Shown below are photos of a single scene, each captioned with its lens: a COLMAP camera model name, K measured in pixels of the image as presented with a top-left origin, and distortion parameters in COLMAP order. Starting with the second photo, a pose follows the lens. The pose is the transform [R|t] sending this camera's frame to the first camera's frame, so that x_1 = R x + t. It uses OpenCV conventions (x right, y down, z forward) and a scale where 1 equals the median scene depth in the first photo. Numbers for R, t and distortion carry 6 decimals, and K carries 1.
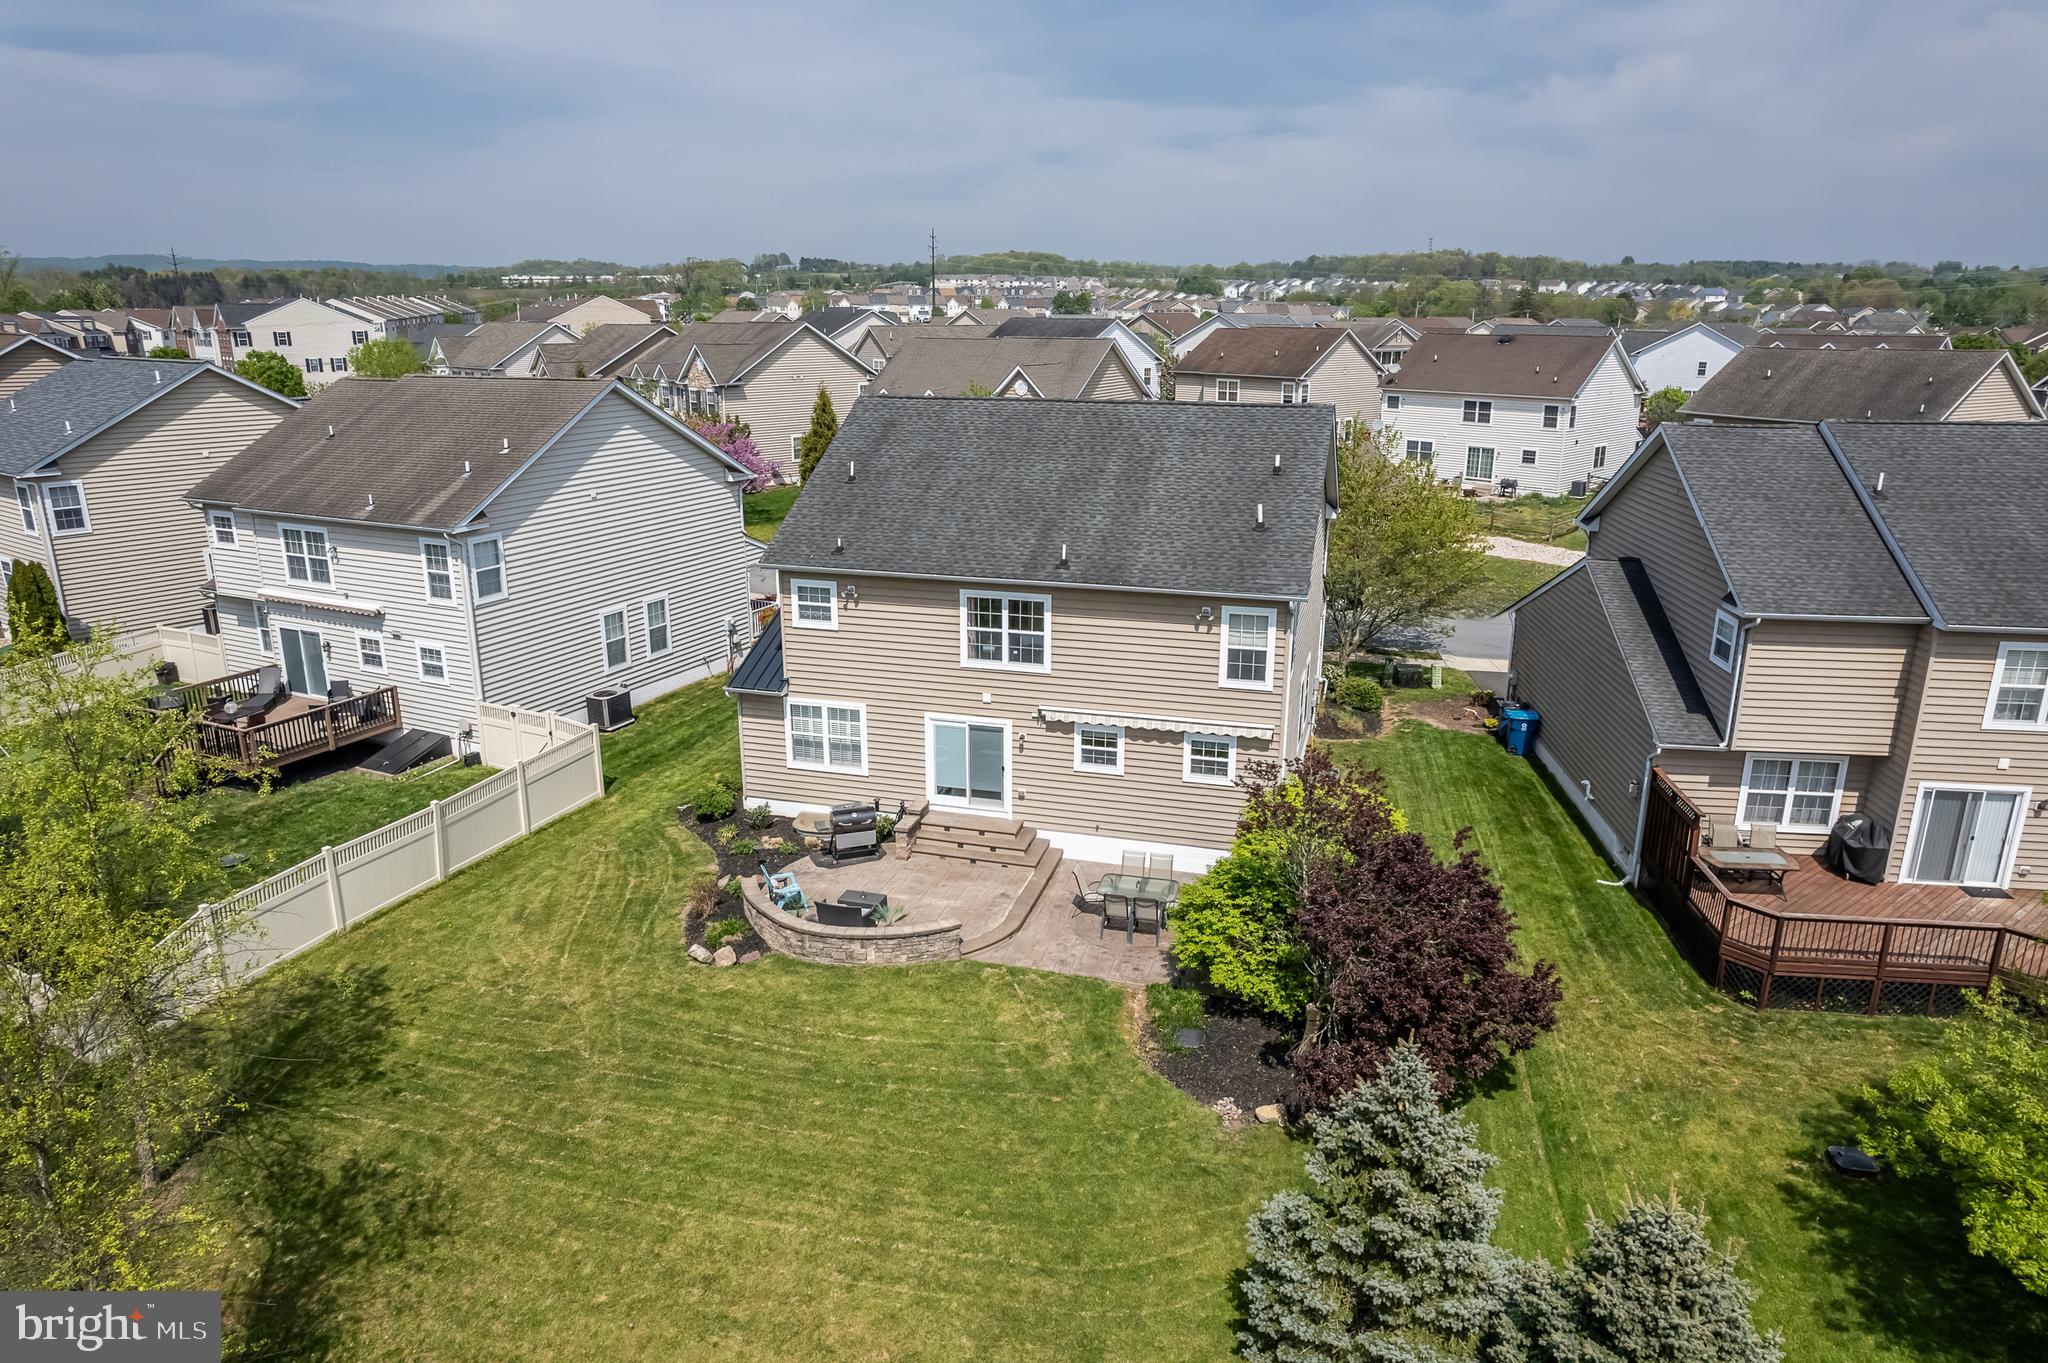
lens RADIAL K [[1307.0, 0, 1027.9], [0, 1307.0, 681.8], [0, 0, 1]] dist [-0.068127, 0.053520]
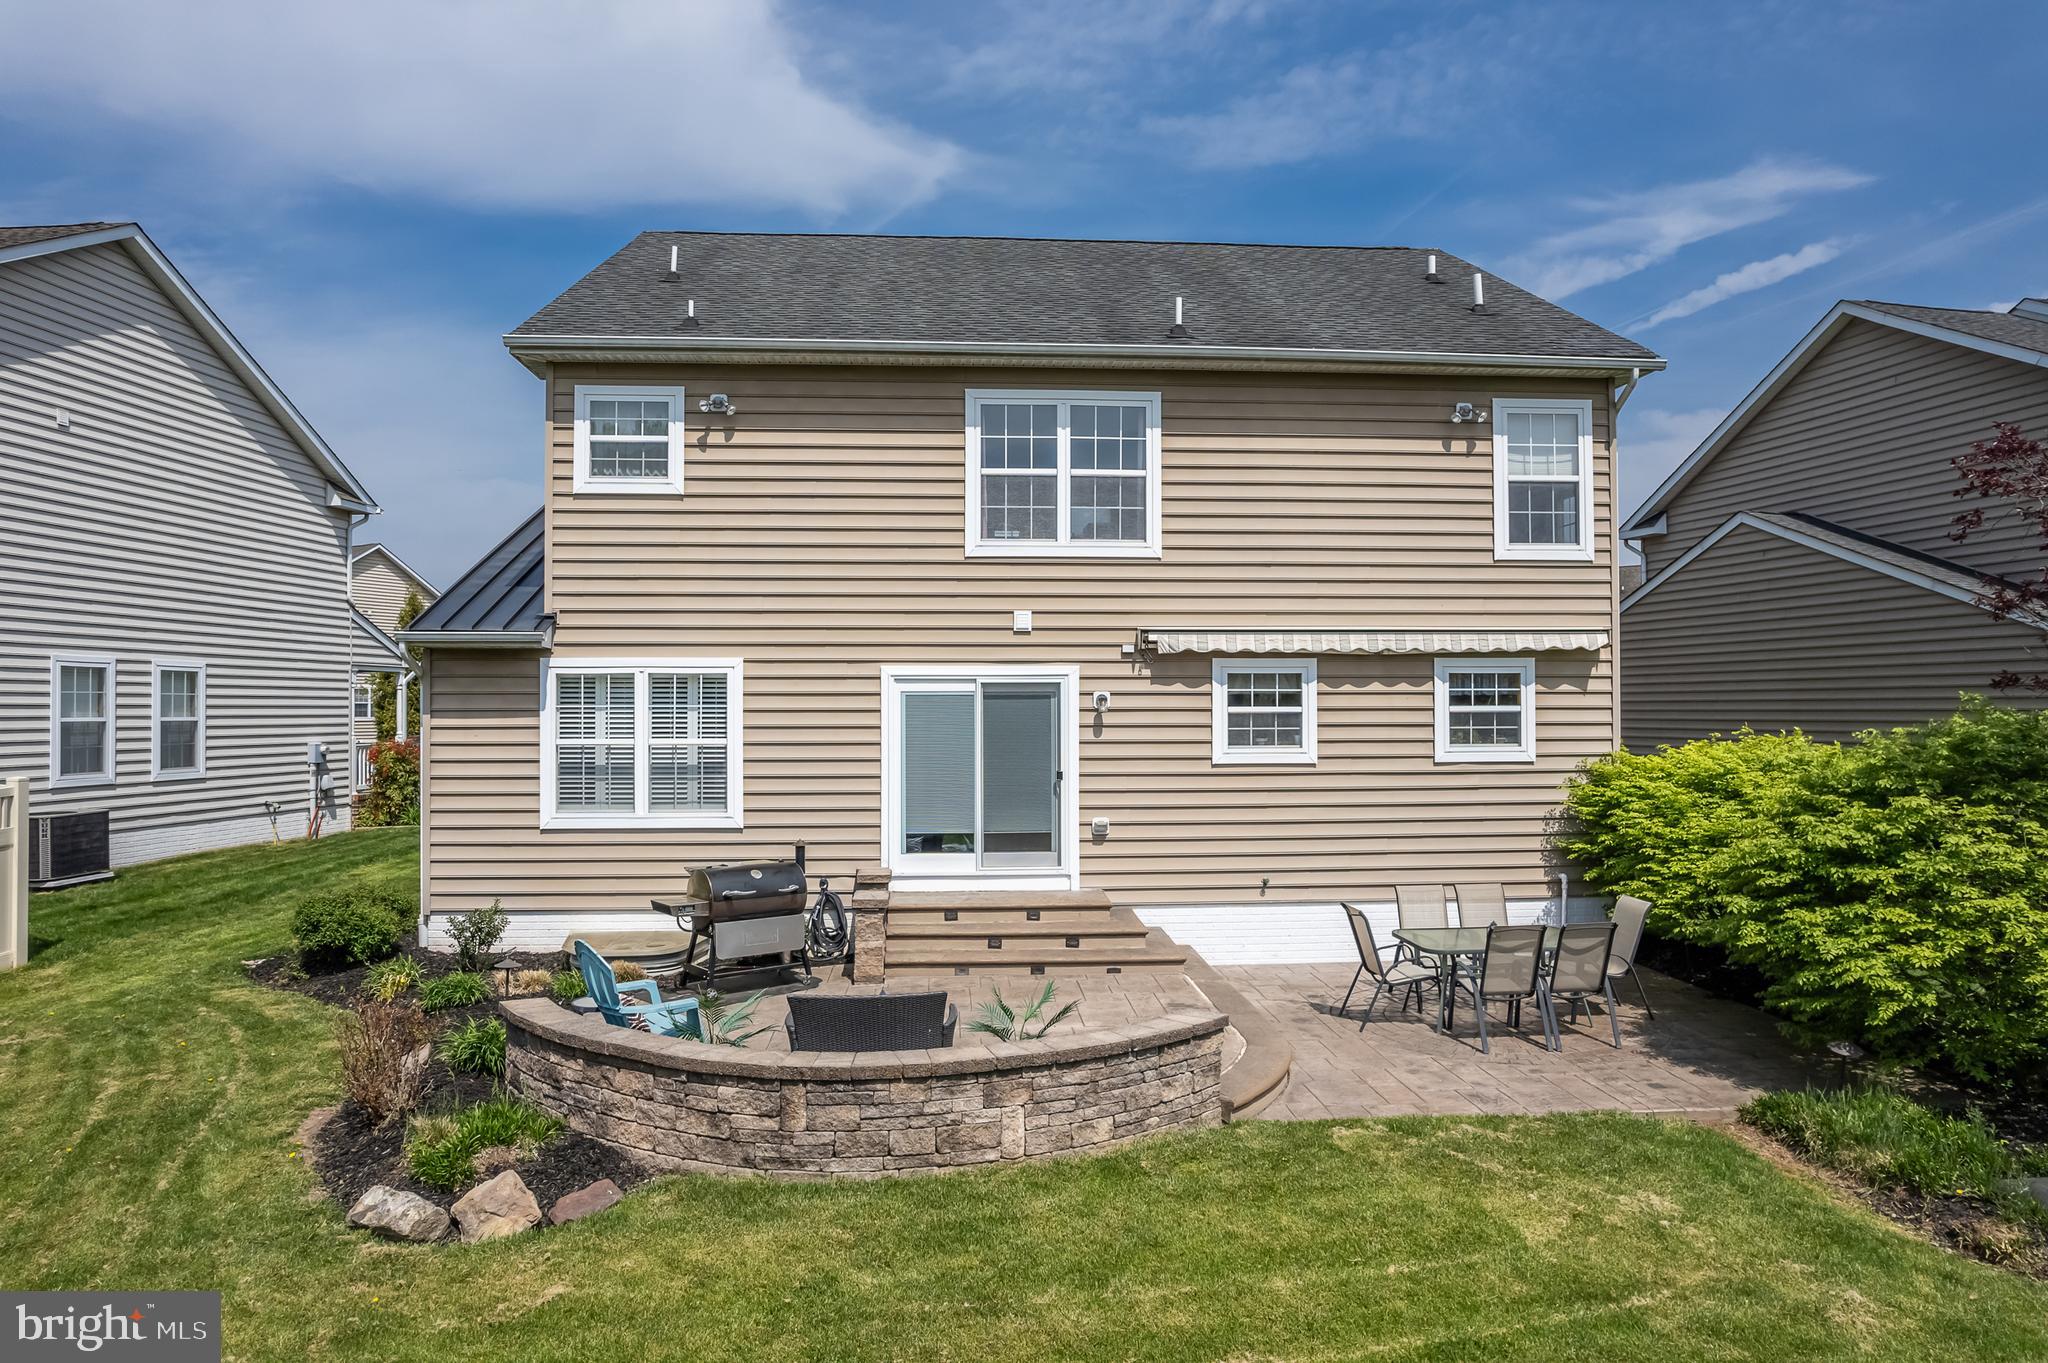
lens RADIAL K [[1307.0, 0, 1029.4], [0, 1307.0, 692.5], [0, 0, 1]] dist [-0.068127, 0.053520]
pose [[0.941017, -0.001726, 0.338355, -0.191034], [0.099456, 0.957223, -0.271721, 0.167174], [-0.323412, 0.289345, 0.900935, 0.588688]]
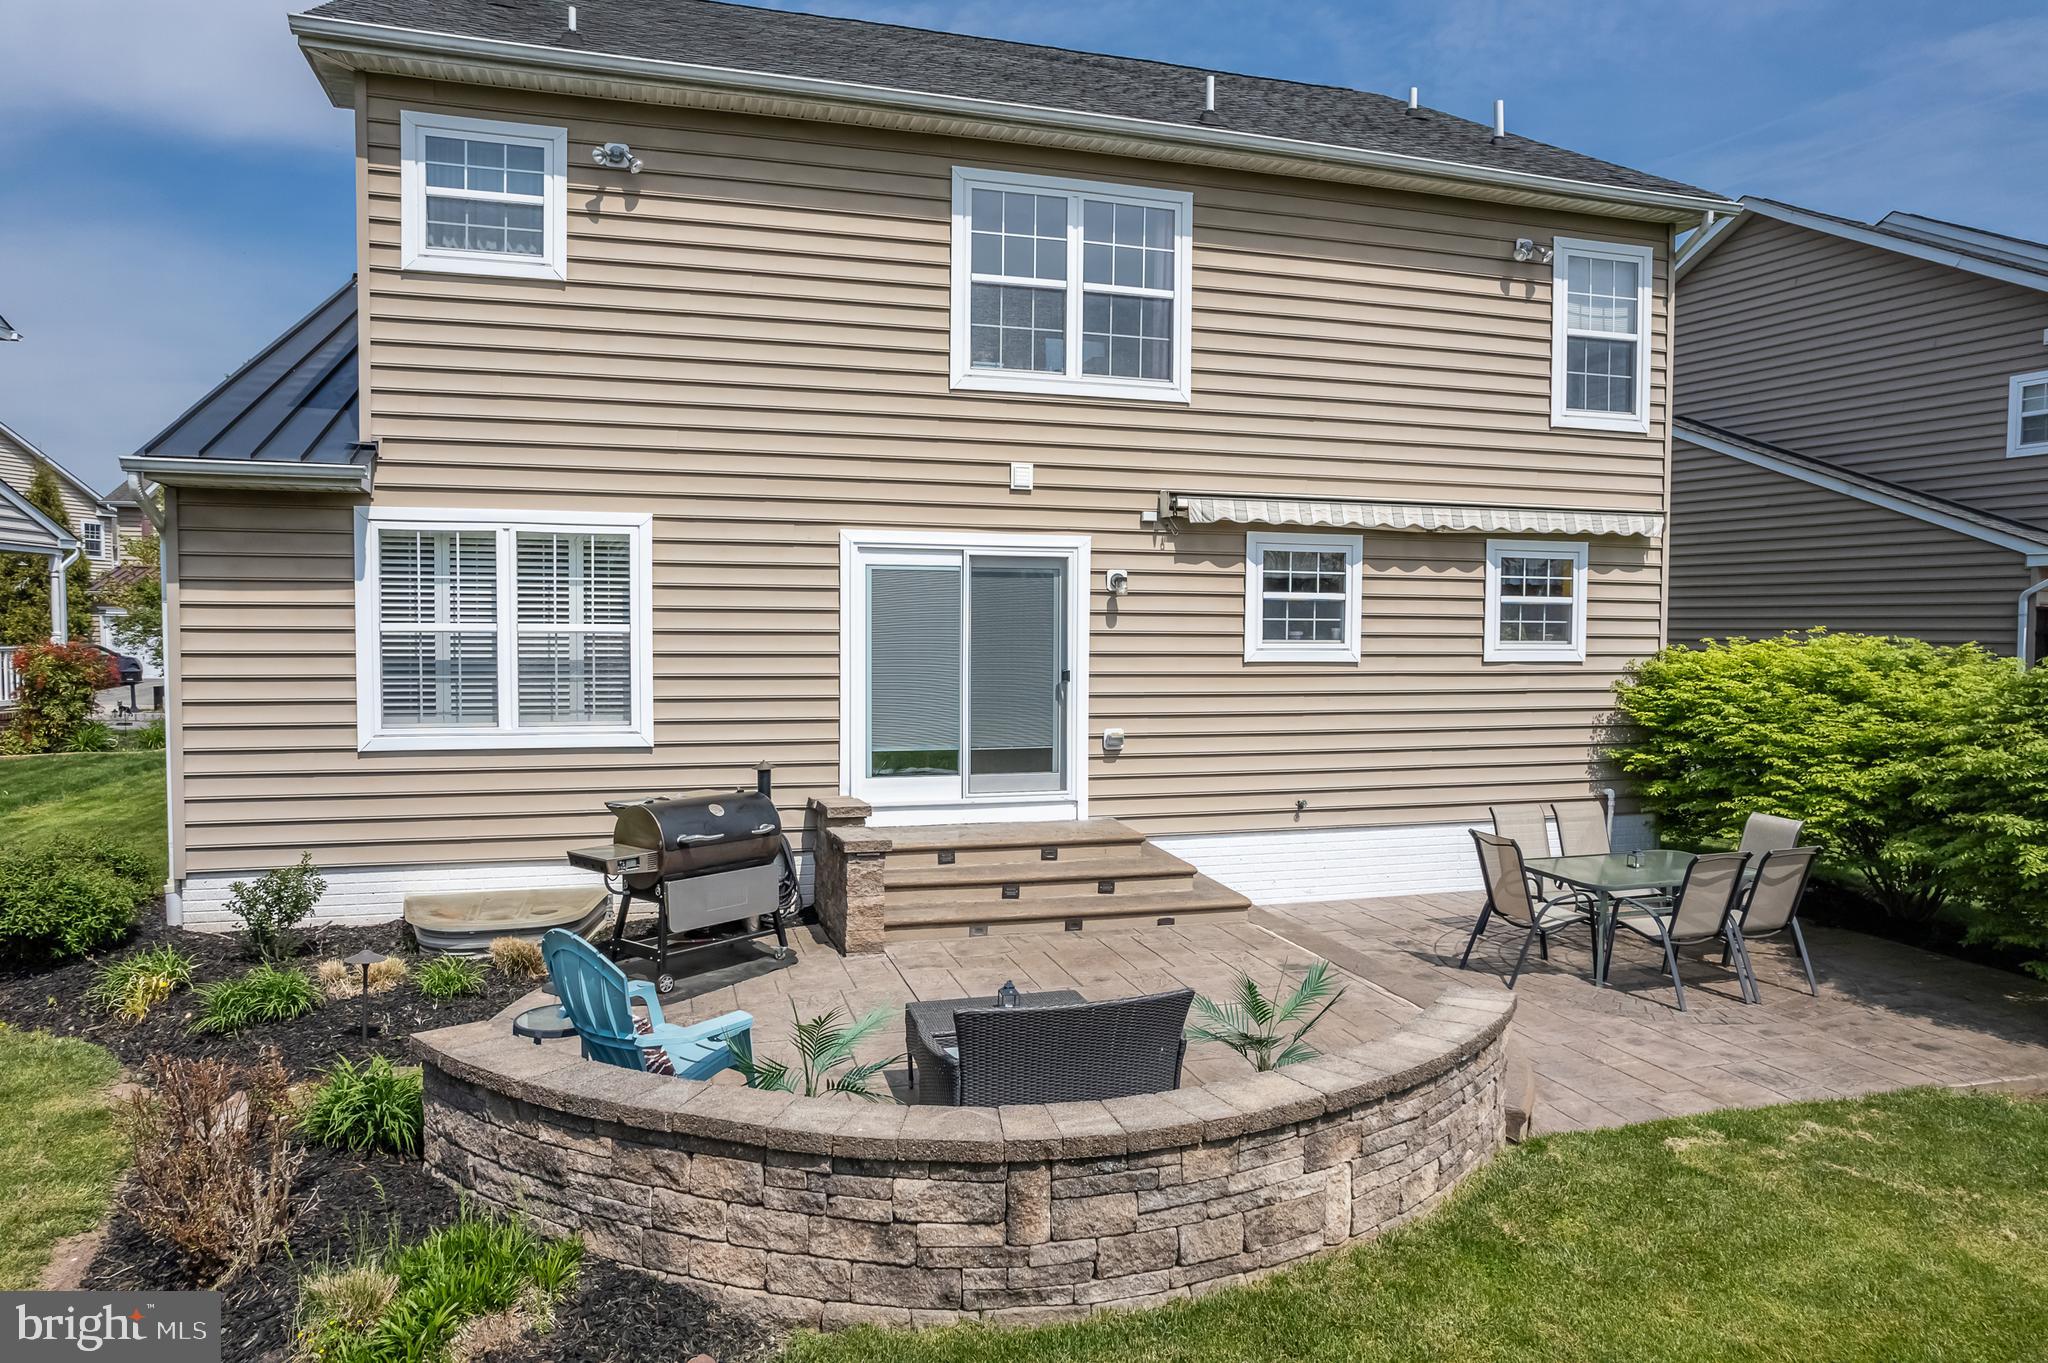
lens RADIAL K [[1307.0, 0, 1028.6], [0, 1307.0, 691.5], [0, 0, 1]] dist [-0.068127, 0.053520]
pose [[0.843905, -0.024135, 0.535950, -0.229715], [0.145403, 0.971887, -0.185184, 0.140203], [-0.516413, 0.234206, 0.823690, 0.720785]]
